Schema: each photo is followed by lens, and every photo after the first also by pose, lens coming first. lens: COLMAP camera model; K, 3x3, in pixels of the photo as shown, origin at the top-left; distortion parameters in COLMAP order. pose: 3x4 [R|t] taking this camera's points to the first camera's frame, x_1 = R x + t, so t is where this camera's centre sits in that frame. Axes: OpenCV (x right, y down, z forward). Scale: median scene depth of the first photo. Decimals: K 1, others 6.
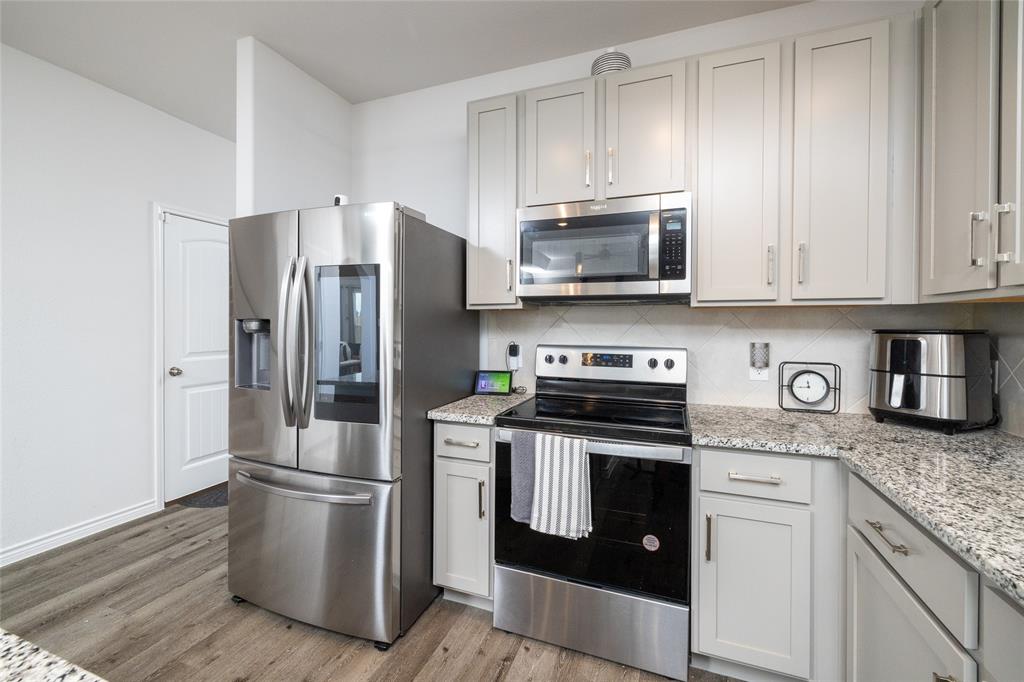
lens RADIAL K [[427.4, 0, 510.1], [0, 427.4, 342.7], [0, 0, 1]] dist [-0.001048, 0.000154]
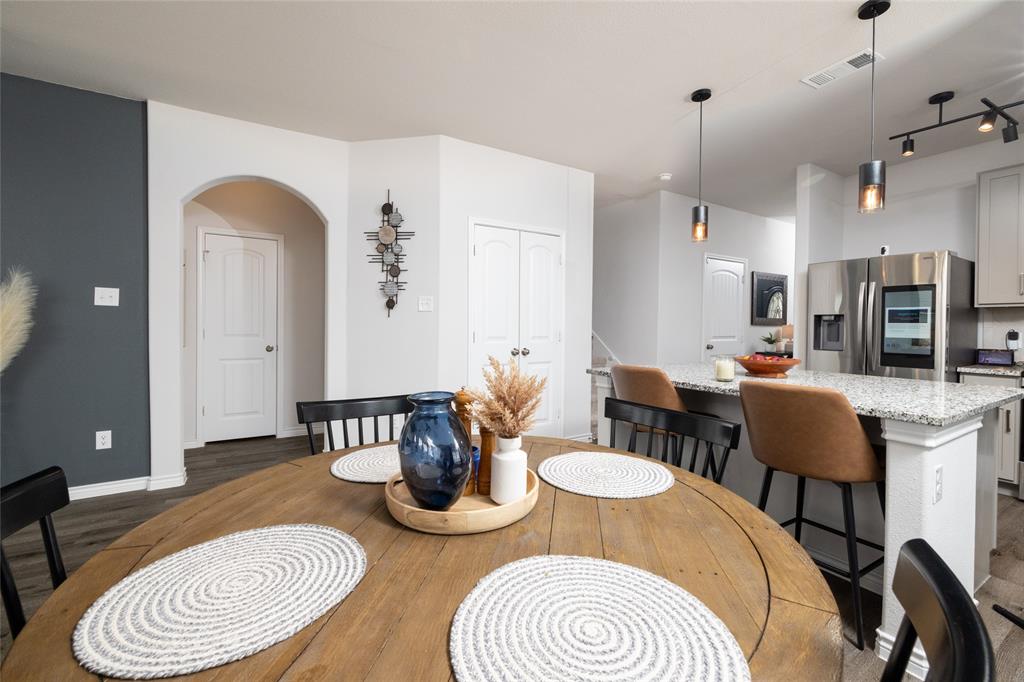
lens RADIAL K [[427.4, 0, 507.6], [0, 427.4, 335.7], [0, 0, 1]] dist [-0.001048, 0.000154]
pose [[0.780268, 0.015584, -0.625251, -0.447795], [-0.030365, 0.999455, -0.012983, 0.094179], [0.624708, 0.029116, 0.780316, -1.228931]]
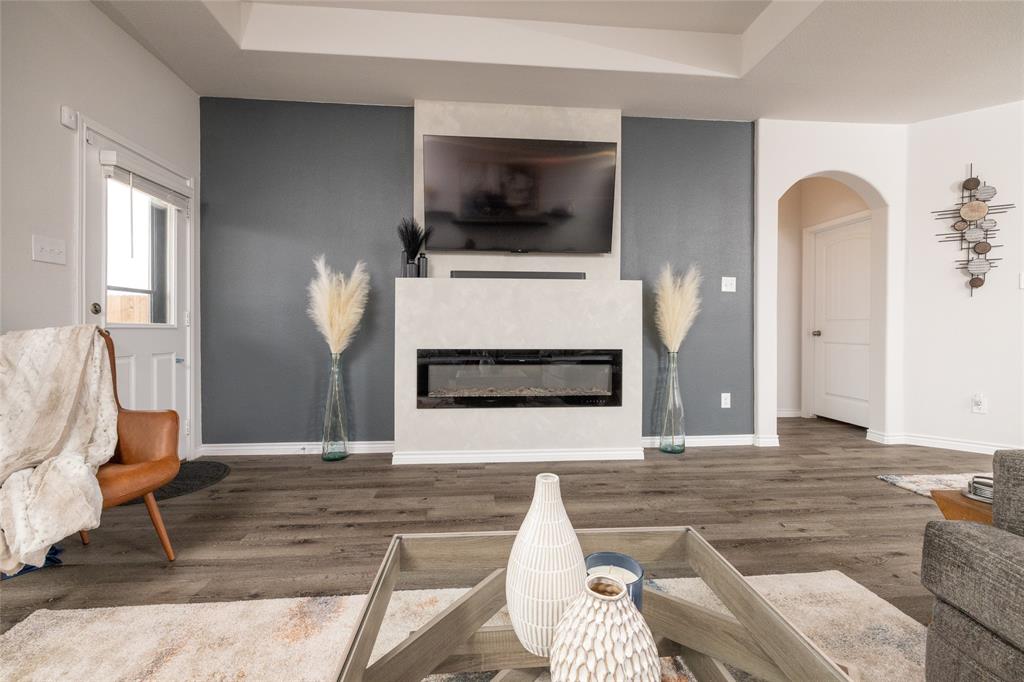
lens RADIAL K [[427.4, 0, 514.3], [0, 427.4, 340.0], [0, 0, 1]] dist [-0.001048, 0.000154]
pose [[0.423937, 0.009934, -0.905637, -1.100155], [-0.039386, 0.999196, -0.007476, 0.247230], [0.904835, 0.038839, 0.423987, -2.375813]]
